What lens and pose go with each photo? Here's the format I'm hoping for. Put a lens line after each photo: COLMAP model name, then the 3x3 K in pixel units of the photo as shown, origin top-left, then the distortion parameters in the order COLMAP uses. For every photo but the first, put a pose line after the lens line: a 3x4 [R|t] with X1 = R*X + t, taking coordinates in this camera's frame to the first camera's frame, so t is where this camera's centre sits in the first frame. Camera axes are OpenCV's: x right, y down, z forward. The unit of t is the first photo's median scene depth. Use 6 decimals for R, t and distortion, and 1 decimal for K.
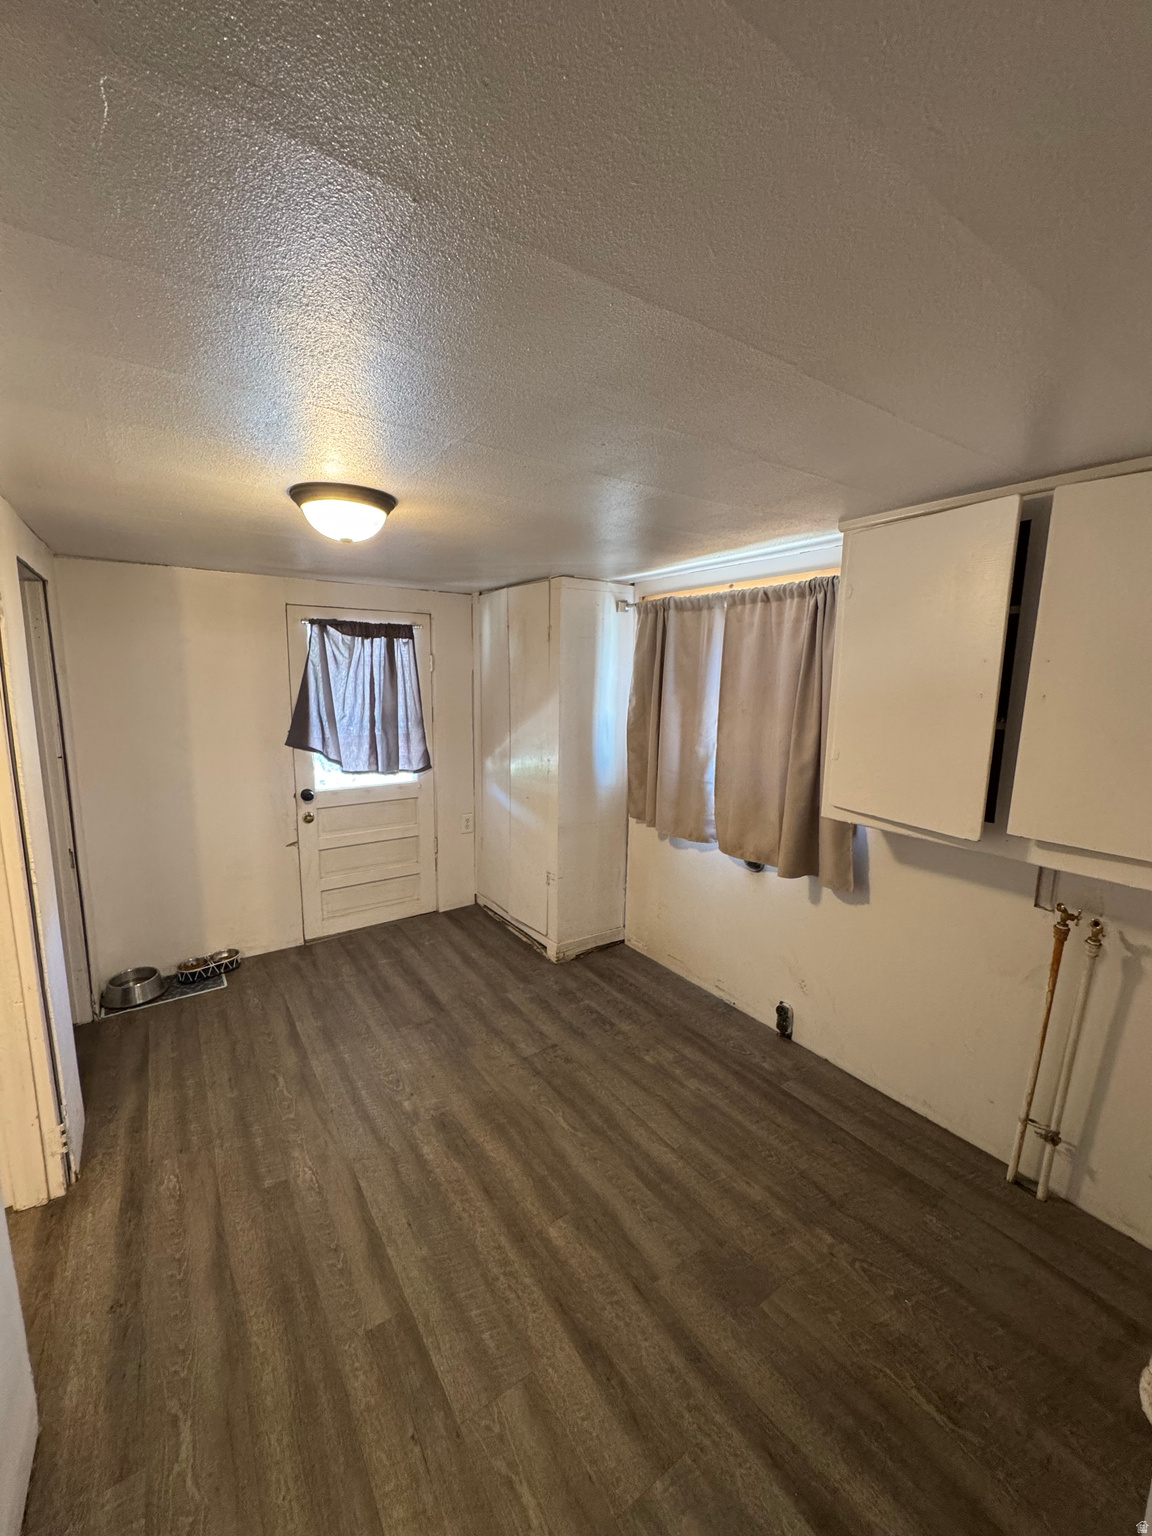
lens RADIAL K [[613.8, 0, 576.1], [0, 613.8, 766.2], [0, 0, 1]] dist [-0.004384, 0.000858]
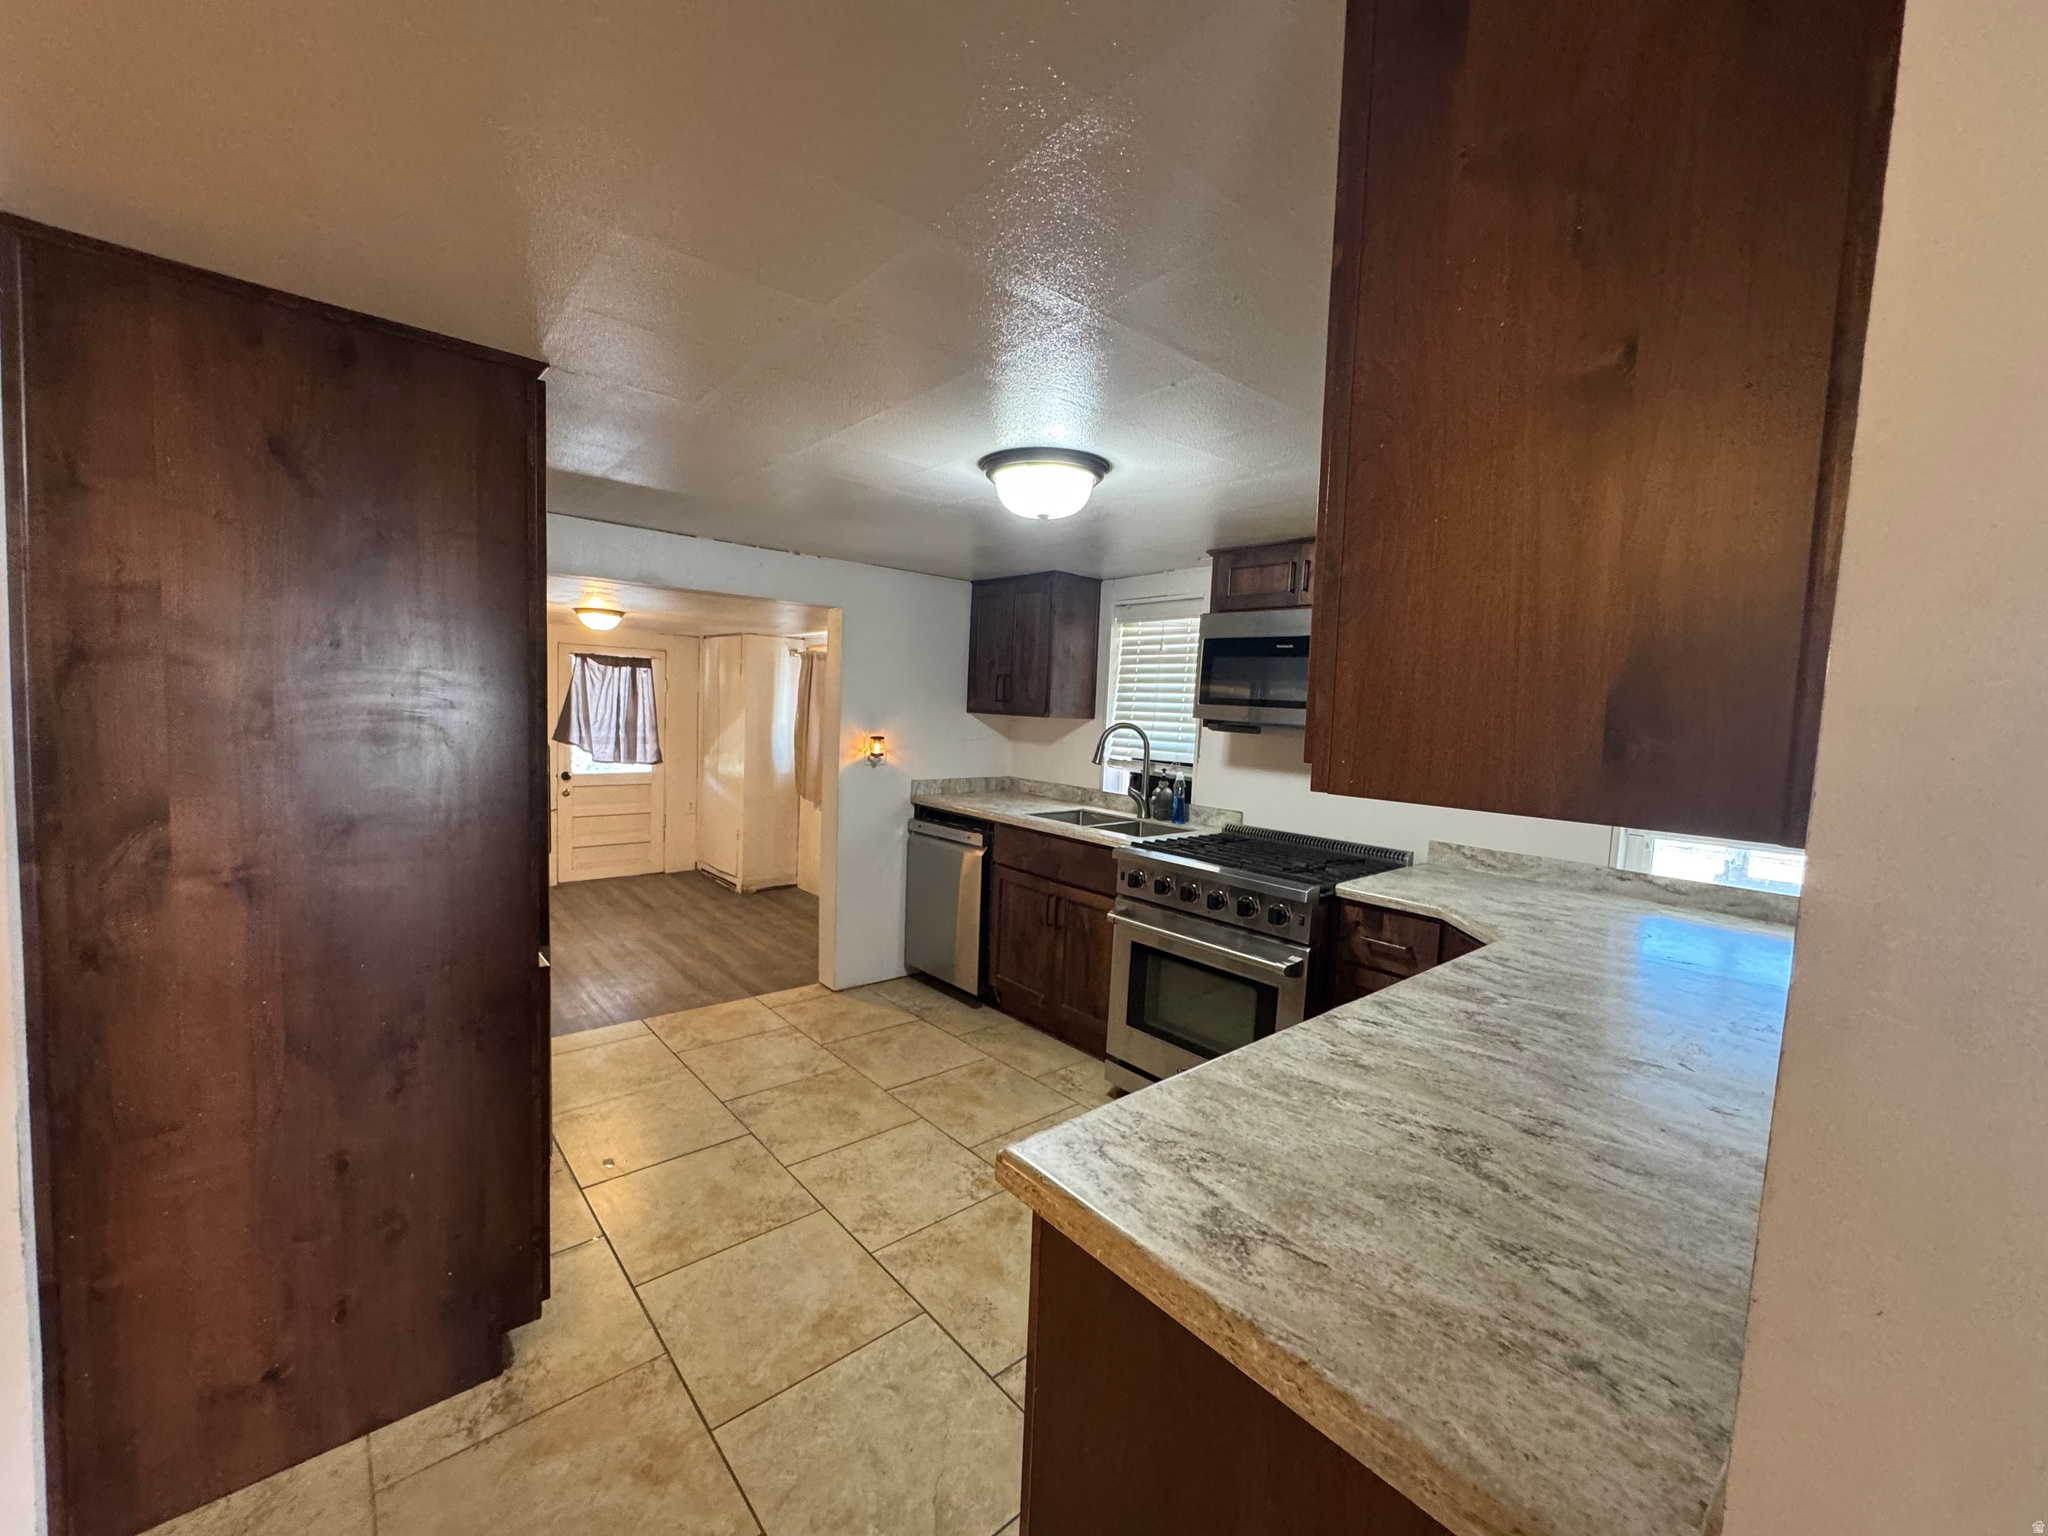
lens RADIAL K [[818.4, 0, 1022.1], [0, 818.4, 767.9], [0, 0, 1]] dist [-0.004384, 0.000858]
pose [[0.993319, 0.021751, 0.113328, 0.444690], [-0.014000, 0.997536, -0.068749, 0.164070], [-0.114544, 0.066703, 0.991176, -1.123231]]
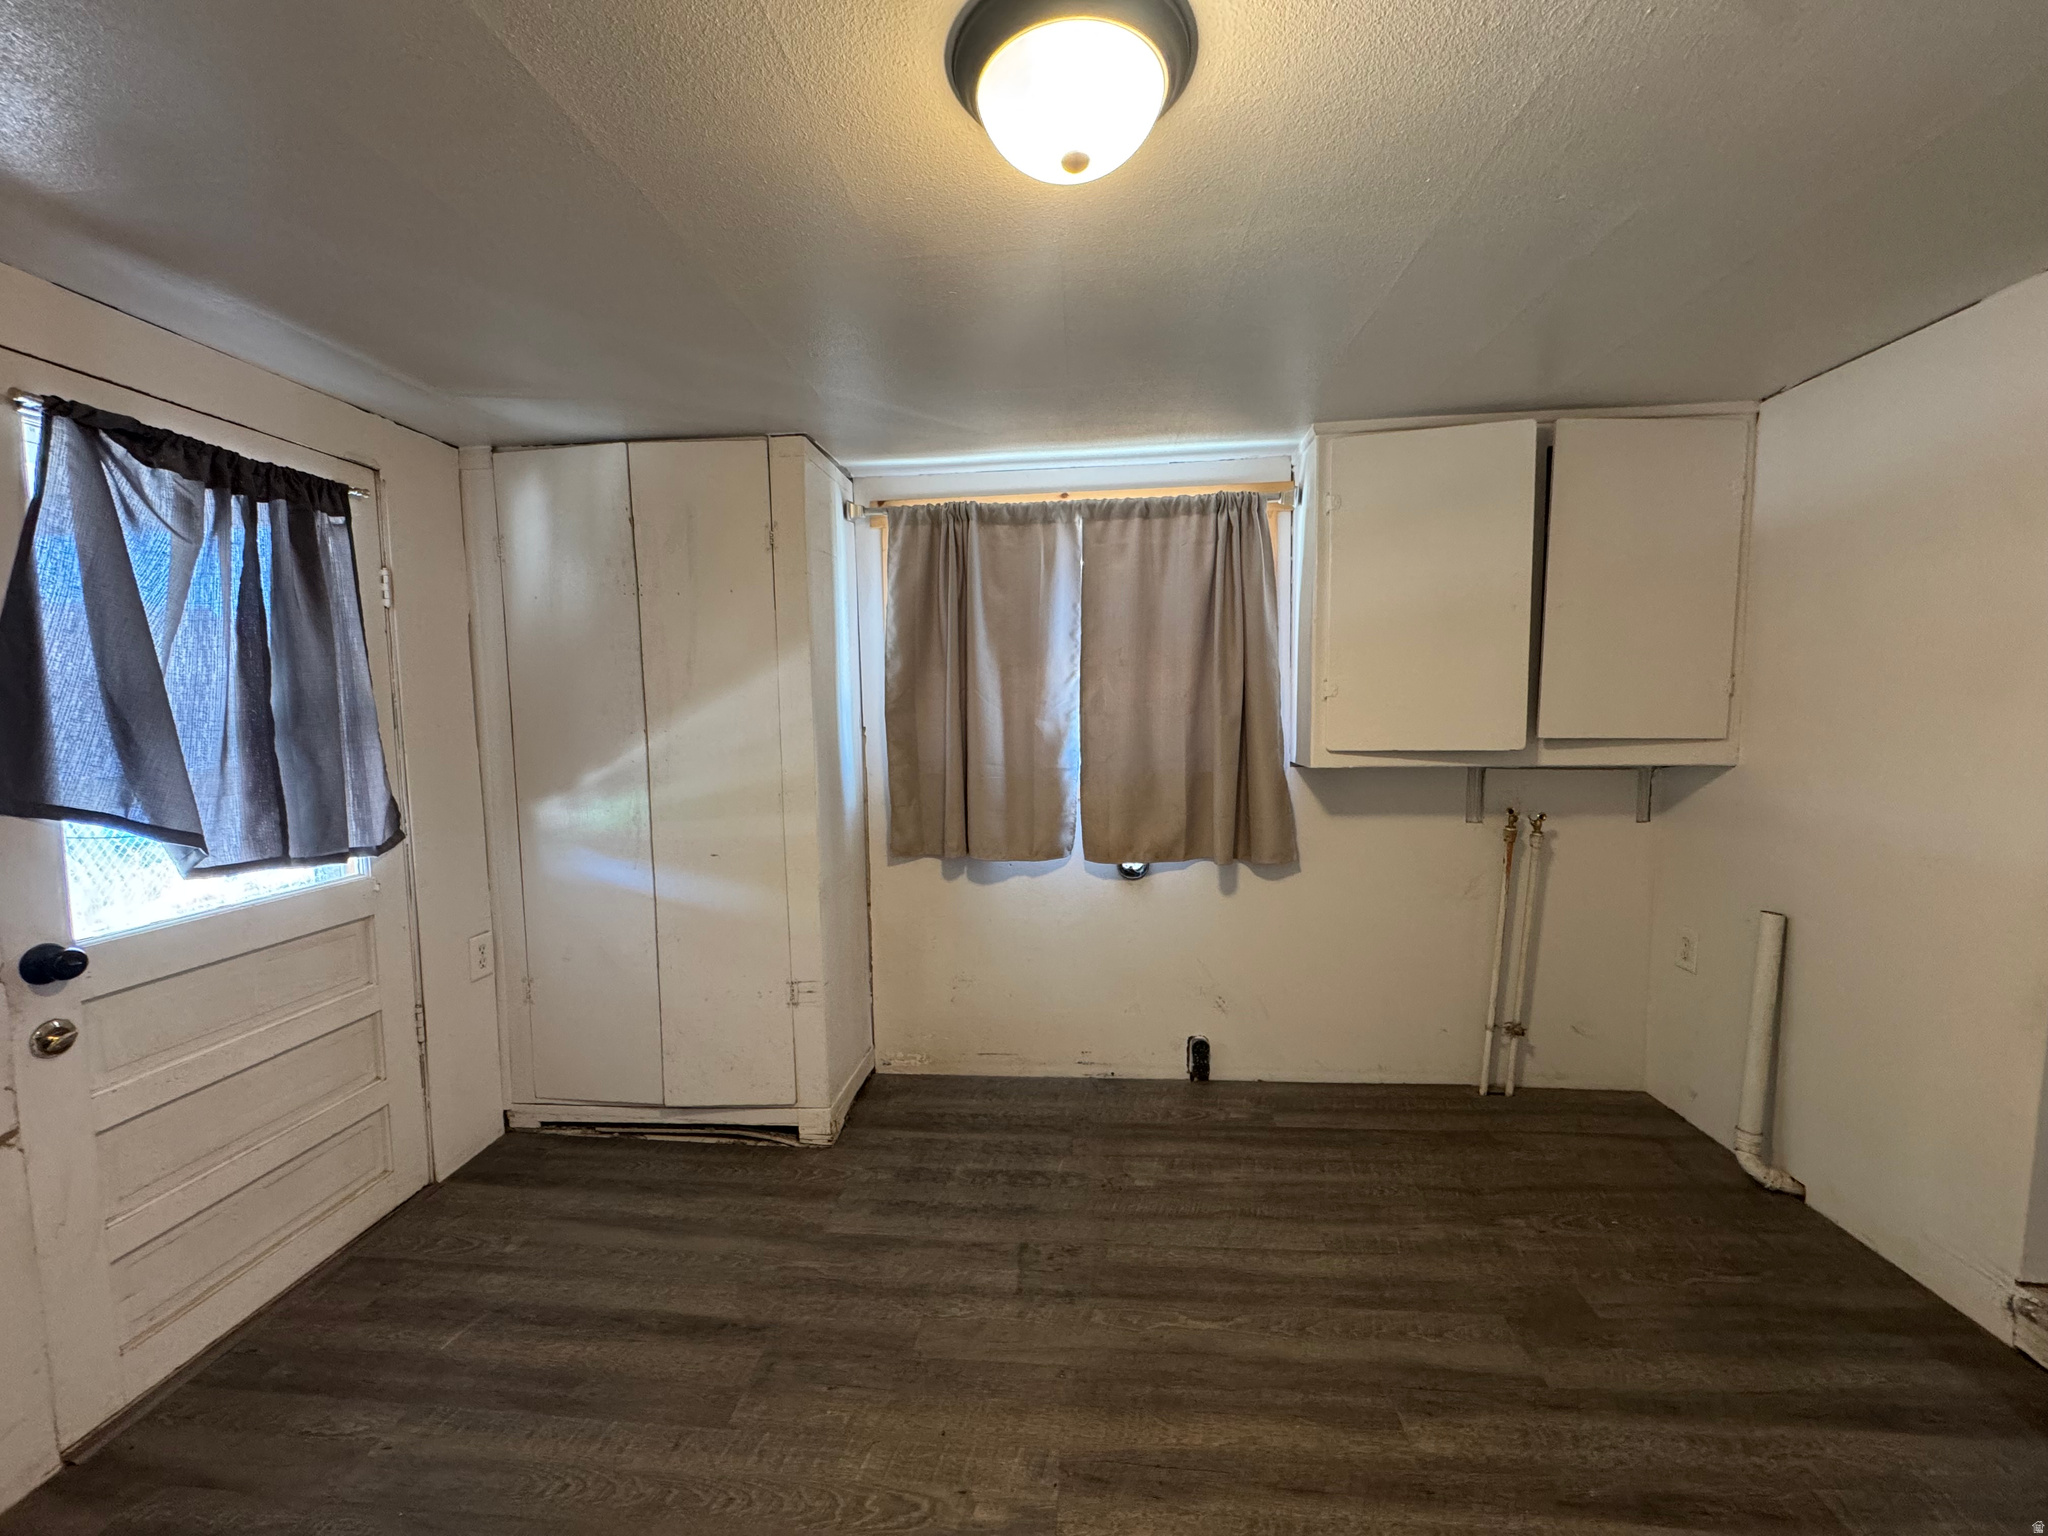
lens RADIAL K [[818.4, 0, 1022.1], [0, 818.4, 767.9], [0, 0, 1]] dist [-0.004384, 0.000858]
pose [[0.633922, -0.082758, 0.768957, -0.501600], [0.140496, 0.990038, -0.009272, 0.025218], [-0.760529, 0.113913, 0.639234, 0.413710]]
